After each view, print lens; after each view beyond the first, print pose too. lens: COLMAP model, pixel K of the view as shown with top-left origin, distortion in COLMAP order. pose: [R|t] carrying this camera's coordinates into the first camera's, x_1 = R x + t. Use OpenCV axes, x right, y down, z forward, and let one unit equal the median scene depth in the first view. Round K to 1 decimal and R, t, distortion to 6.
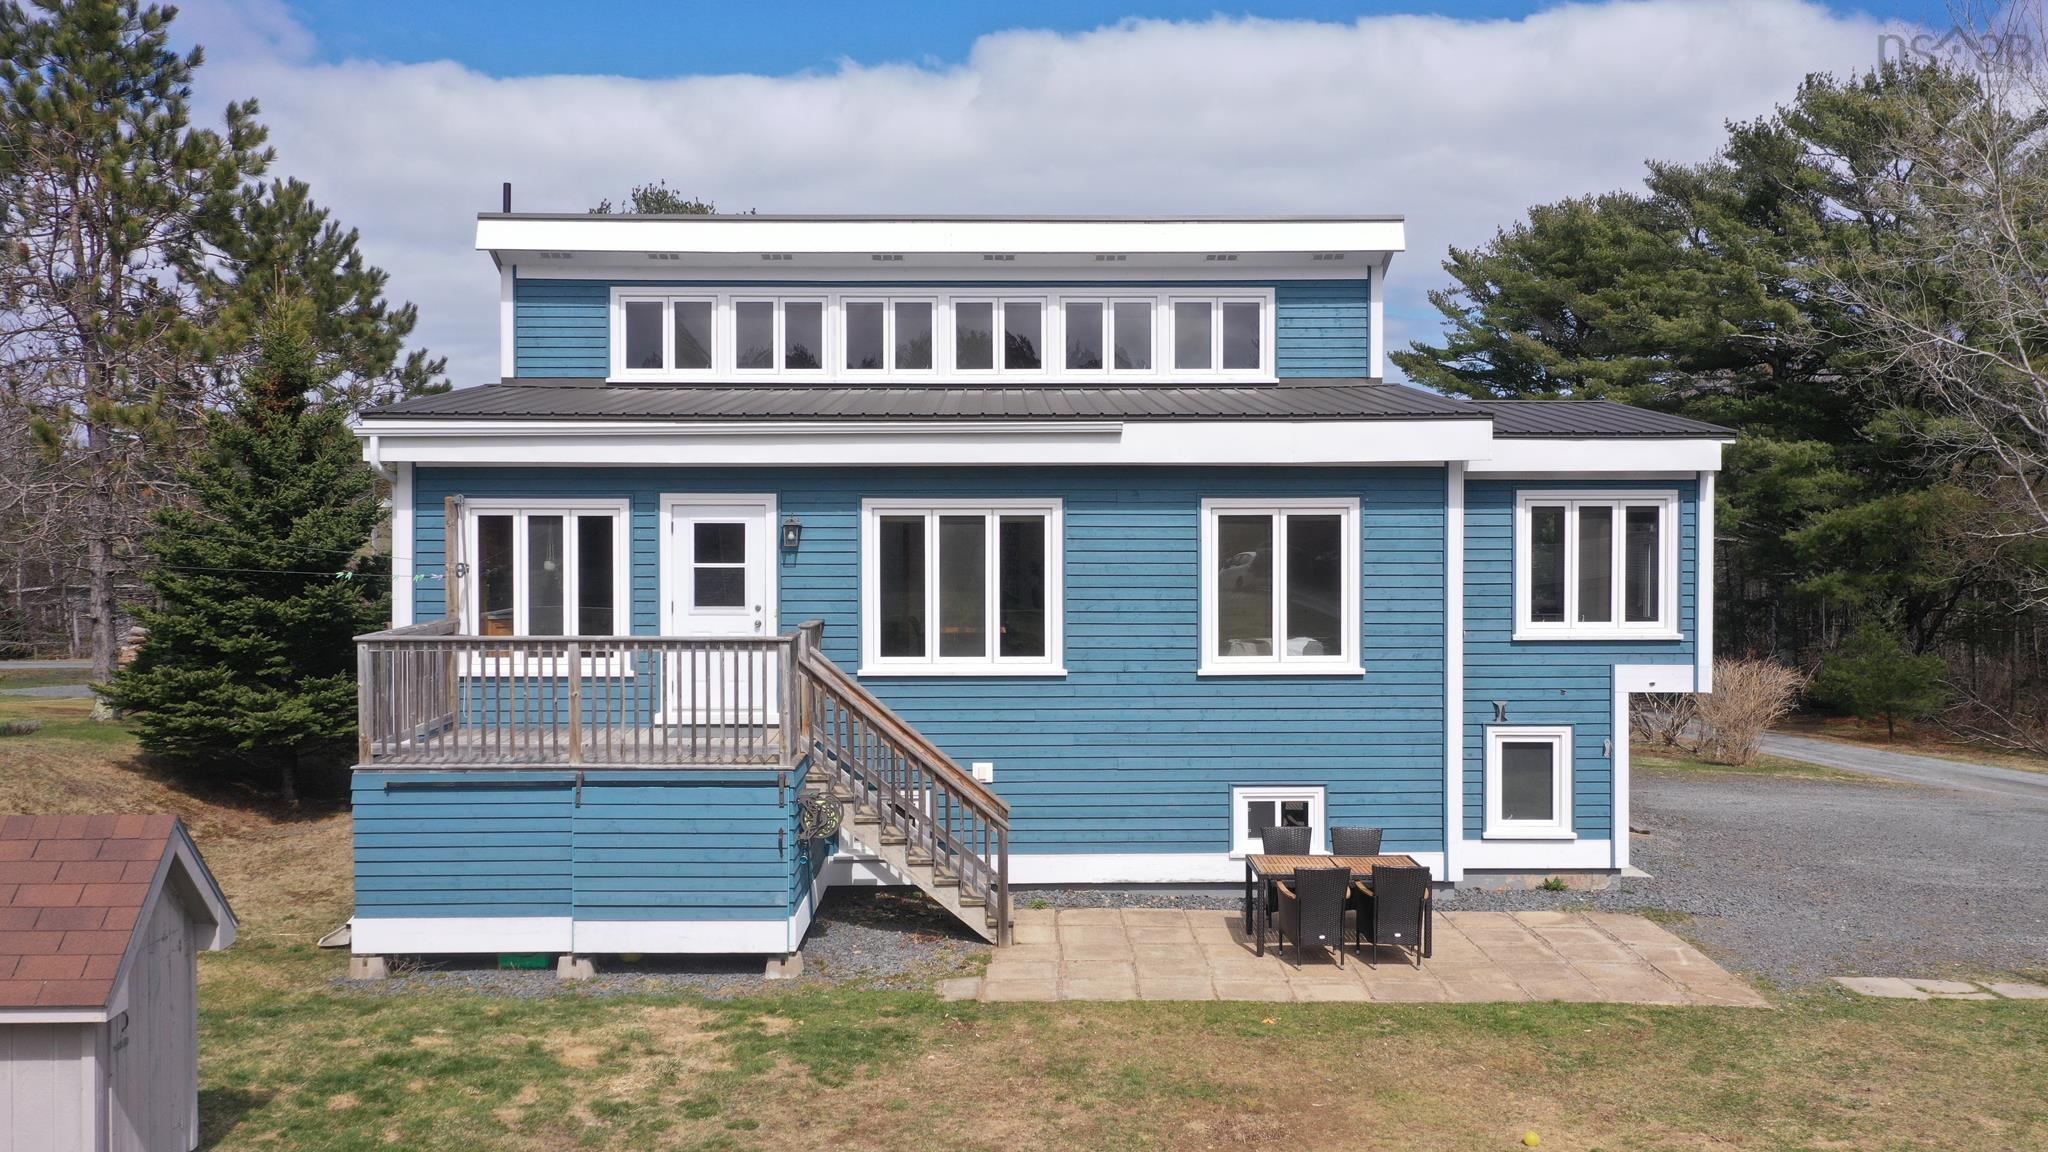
lens RADIAL K [[1679.9, 0, 1082.6], [0, 1679.9, 575.6], [0, 0, 1]] dist [-0.000103, 0.001621]
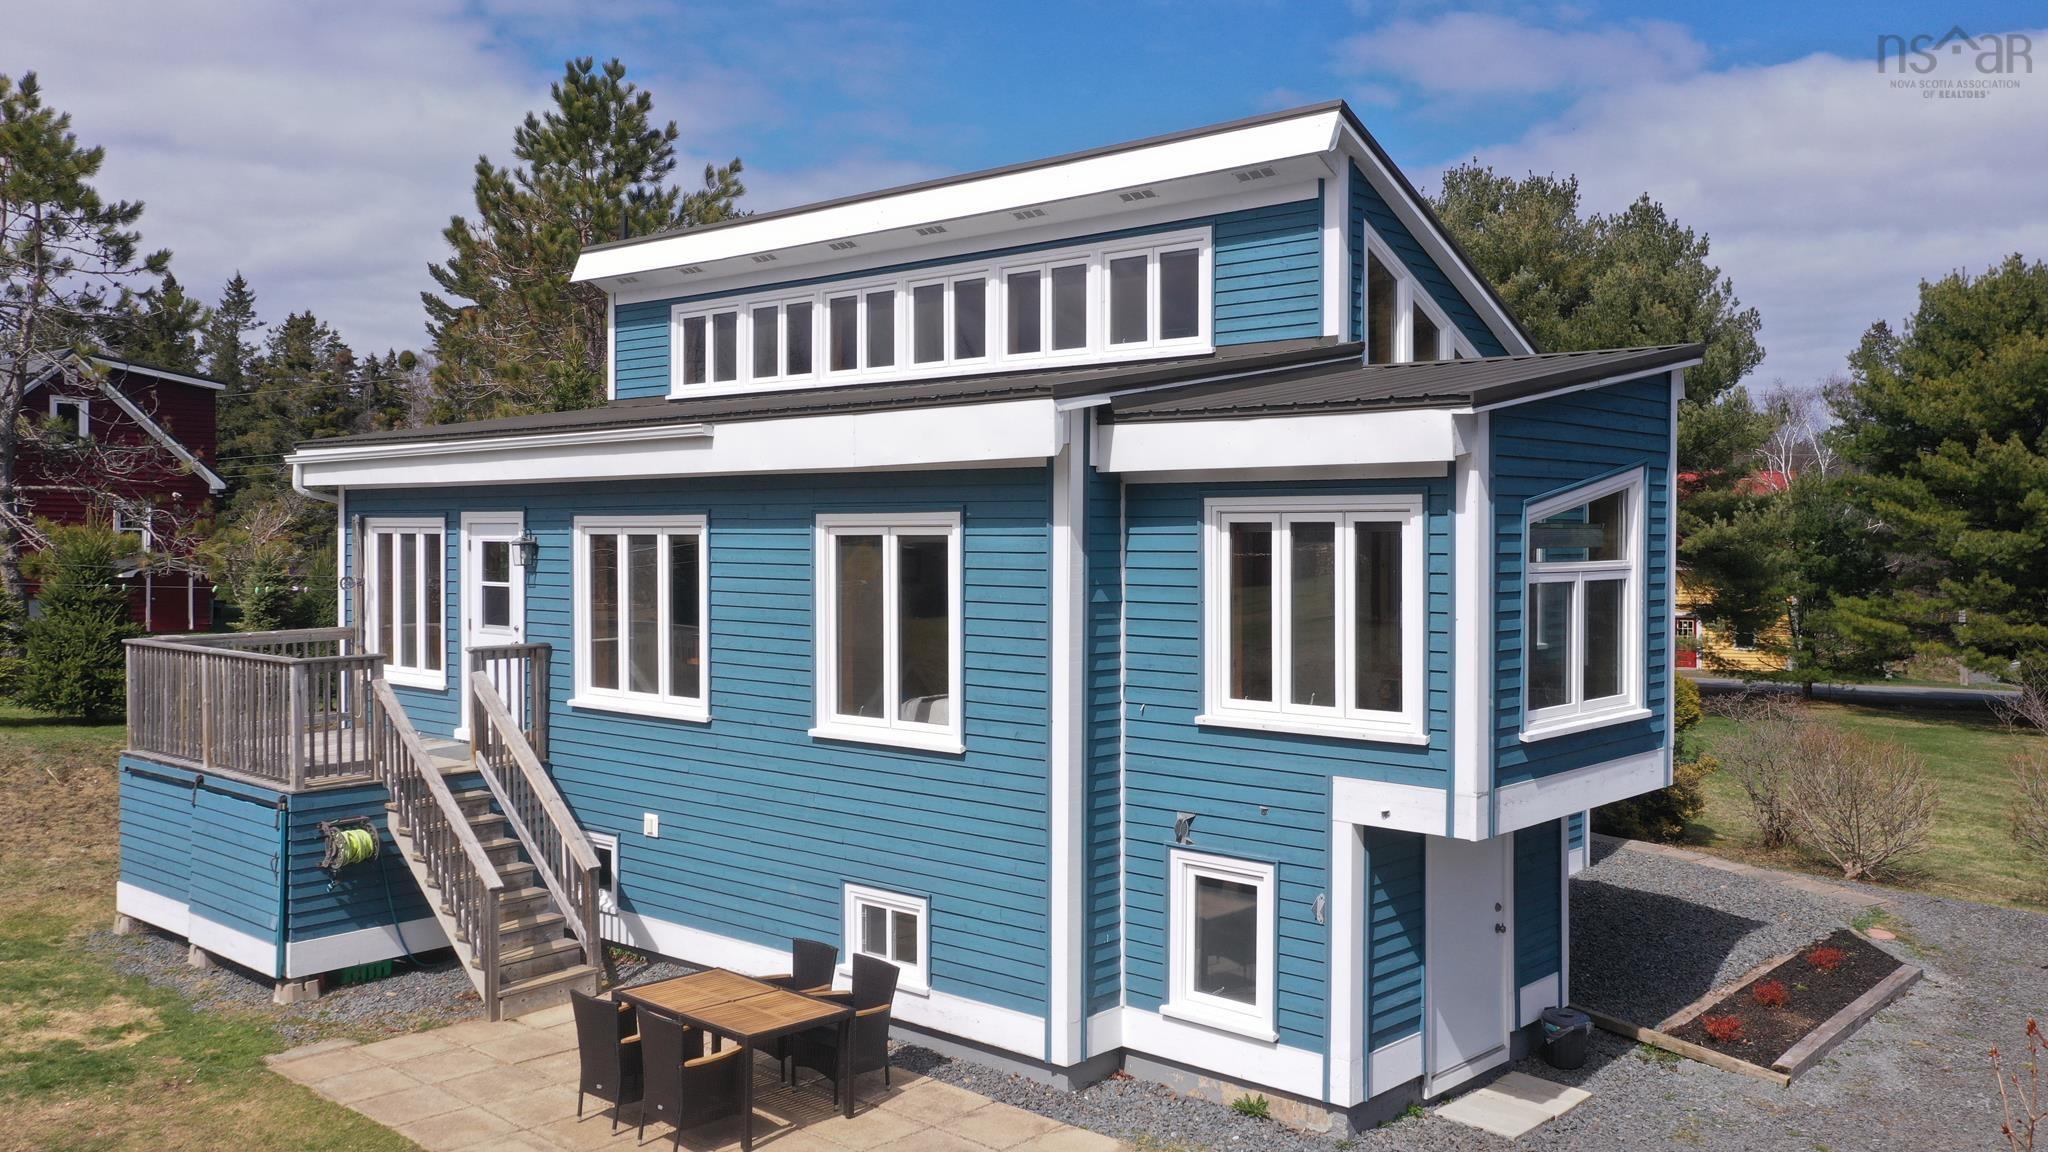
lens RADIAL K [[1720.6, 0, 1027.7], [0, 1720.6, 554.9], [0, 0, 1]] dist [-0.011562, -0.003885]
pose [[0.720050, 0.011408, -0.693828, 0.678883], [-0.020727, 0.999772, -0.005072, -0.023439], [0.693612, 0.018033, 0.720123, 0.462273]]
